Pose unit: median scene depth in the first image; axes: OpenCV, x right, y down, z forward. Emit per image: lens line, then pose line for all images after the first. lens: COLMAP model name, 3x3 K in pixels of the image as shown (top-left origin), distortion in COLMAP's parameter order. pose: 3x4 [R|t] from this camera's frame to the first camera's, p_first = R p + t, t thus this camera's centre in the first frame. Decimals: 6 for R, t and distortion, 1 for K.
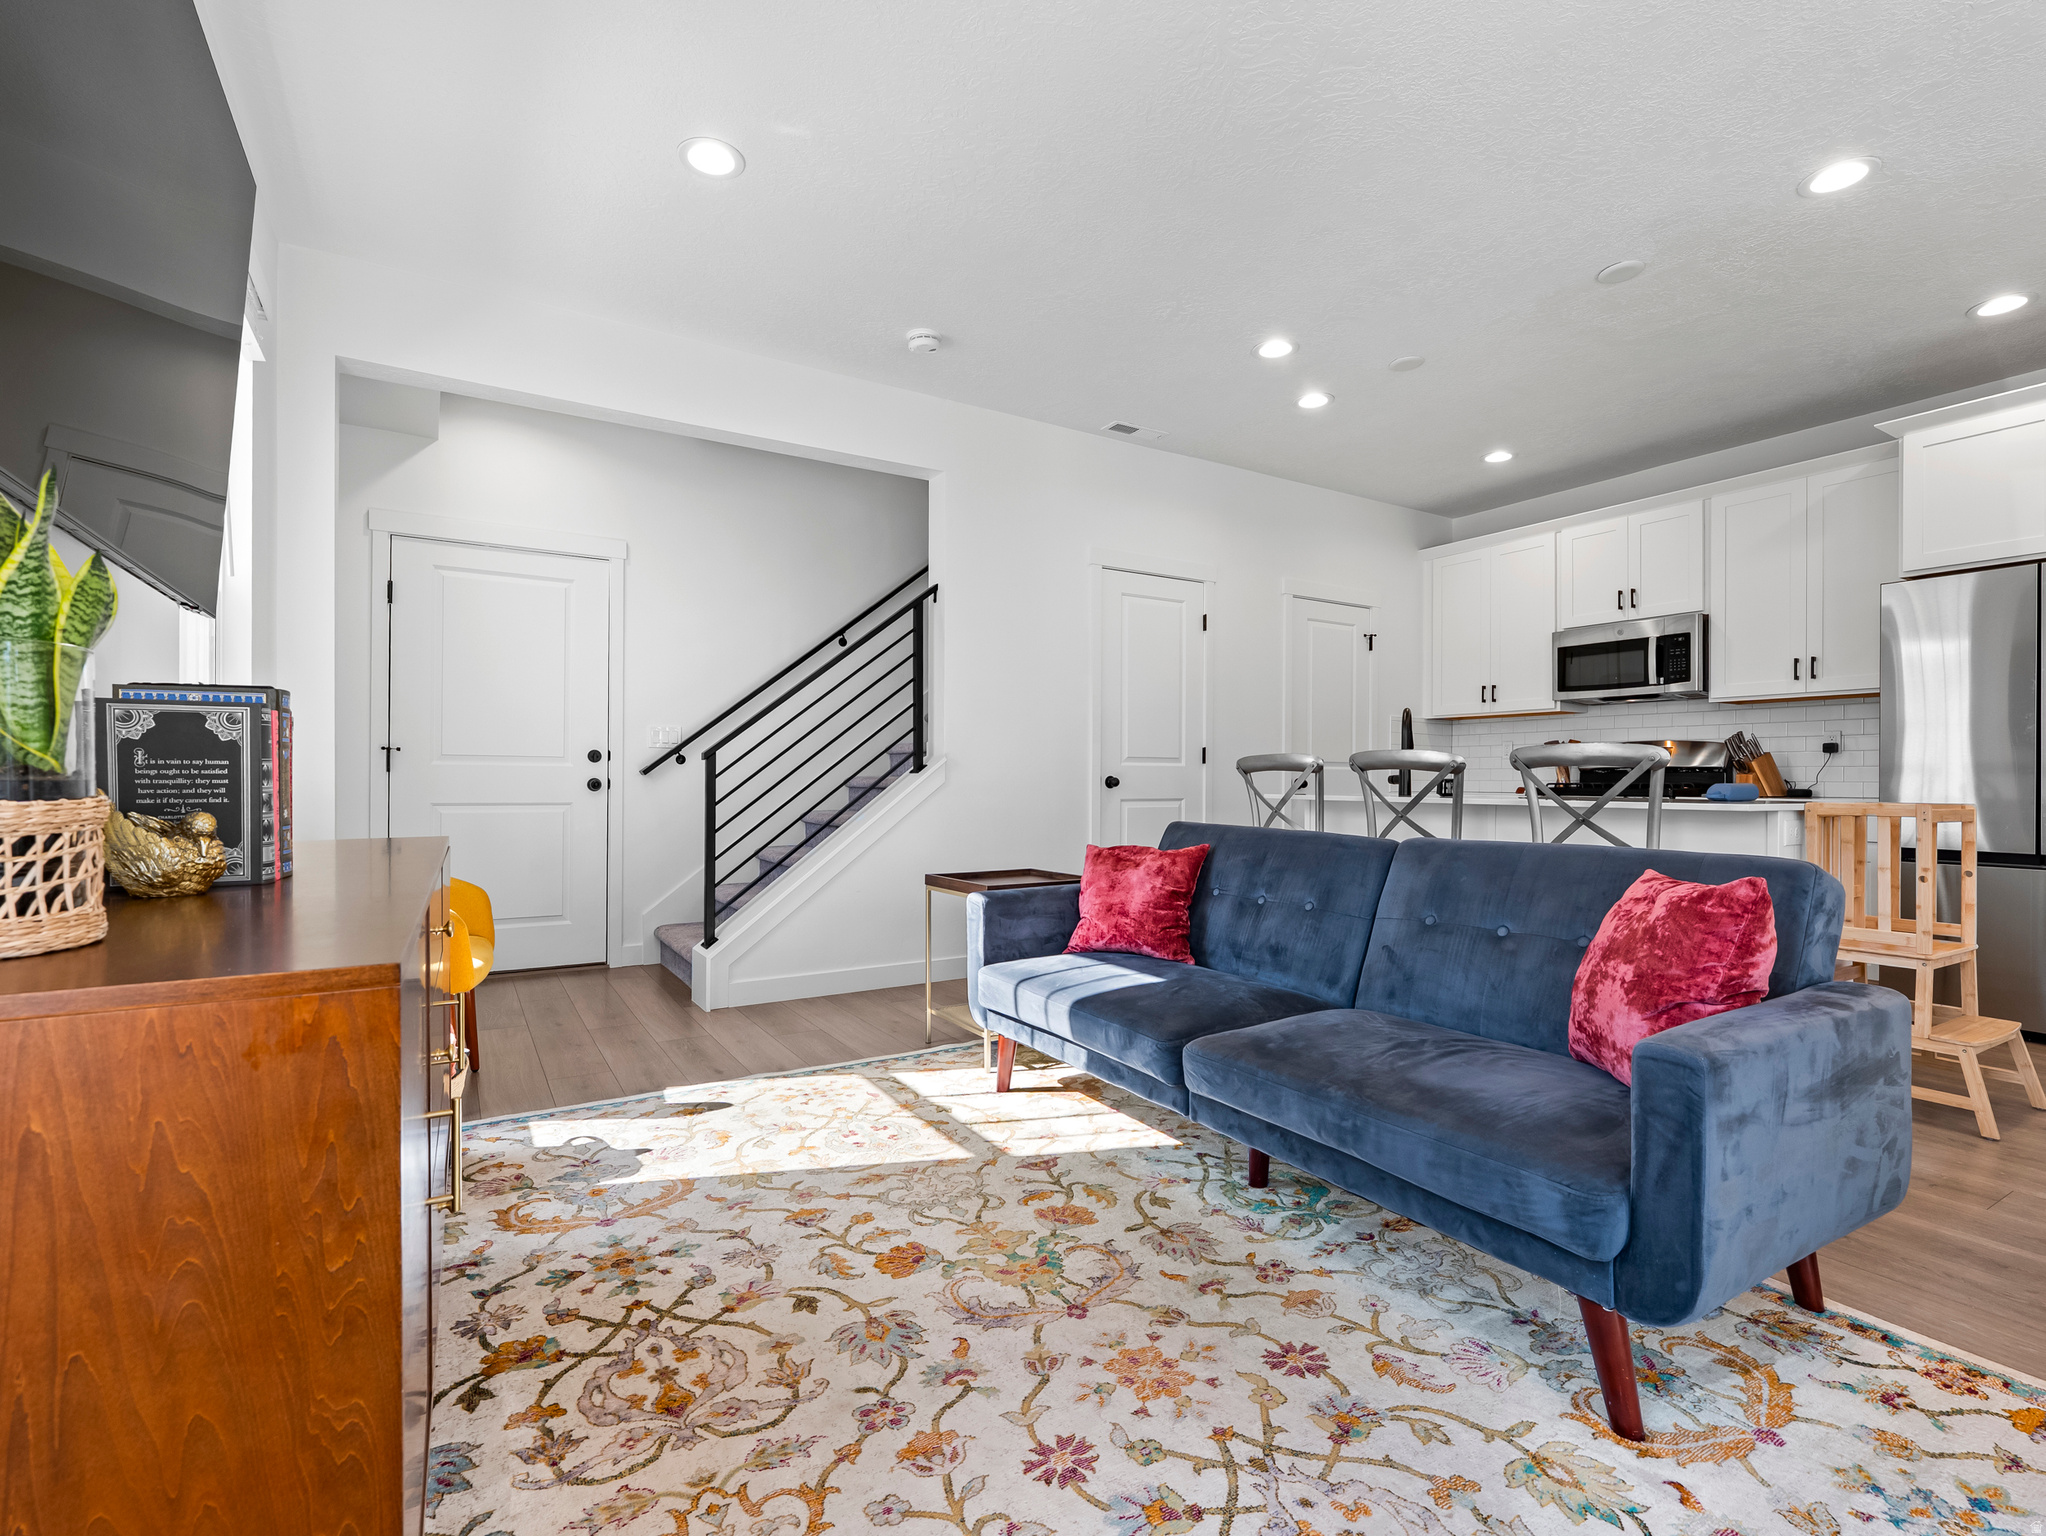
lens RADIAL K [[951.6, 0, 1013.3], [0, 951.6, 736.4], [0, 0, 1]] dist [-0.001080, 0.004072]
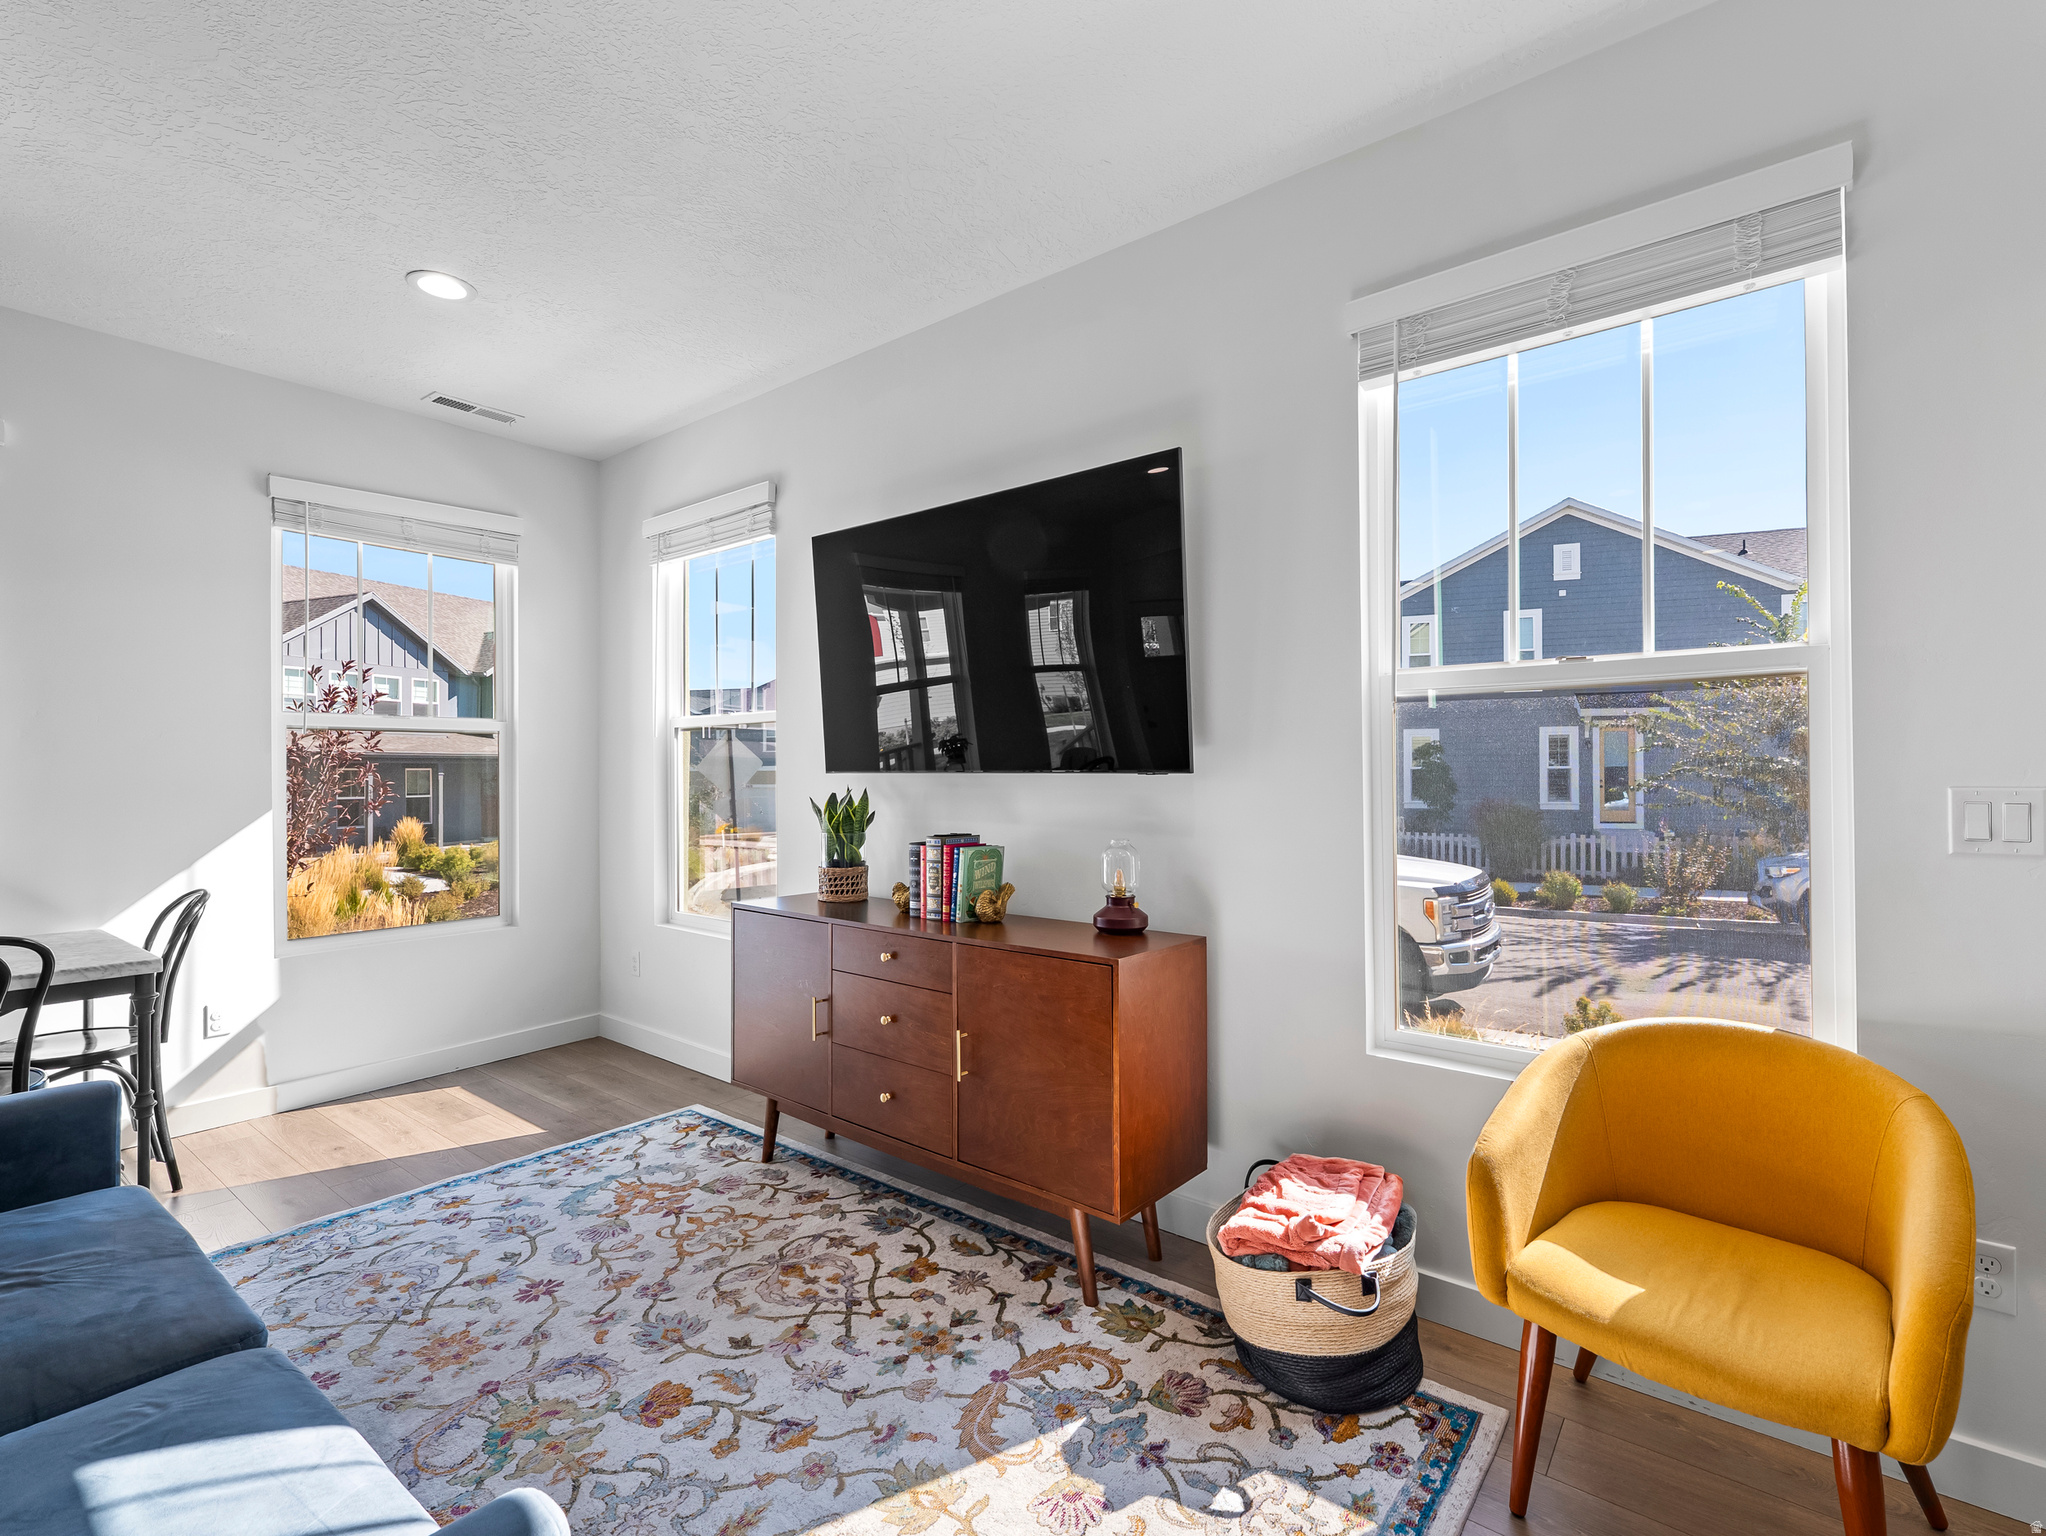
lens RADIAL K [[951.6, 0, 1013.3], [0, 951.6, 736.4], [0, 0, 1]] dist [-0.001080, 0.004072]
pose [[-0.939801, -0.010570, -0.341560, -0.112025], [0.017040, 0.996829, -0.077731, -0.065580], [0.341298, -0.078872, -0.936640, 2.118126]]
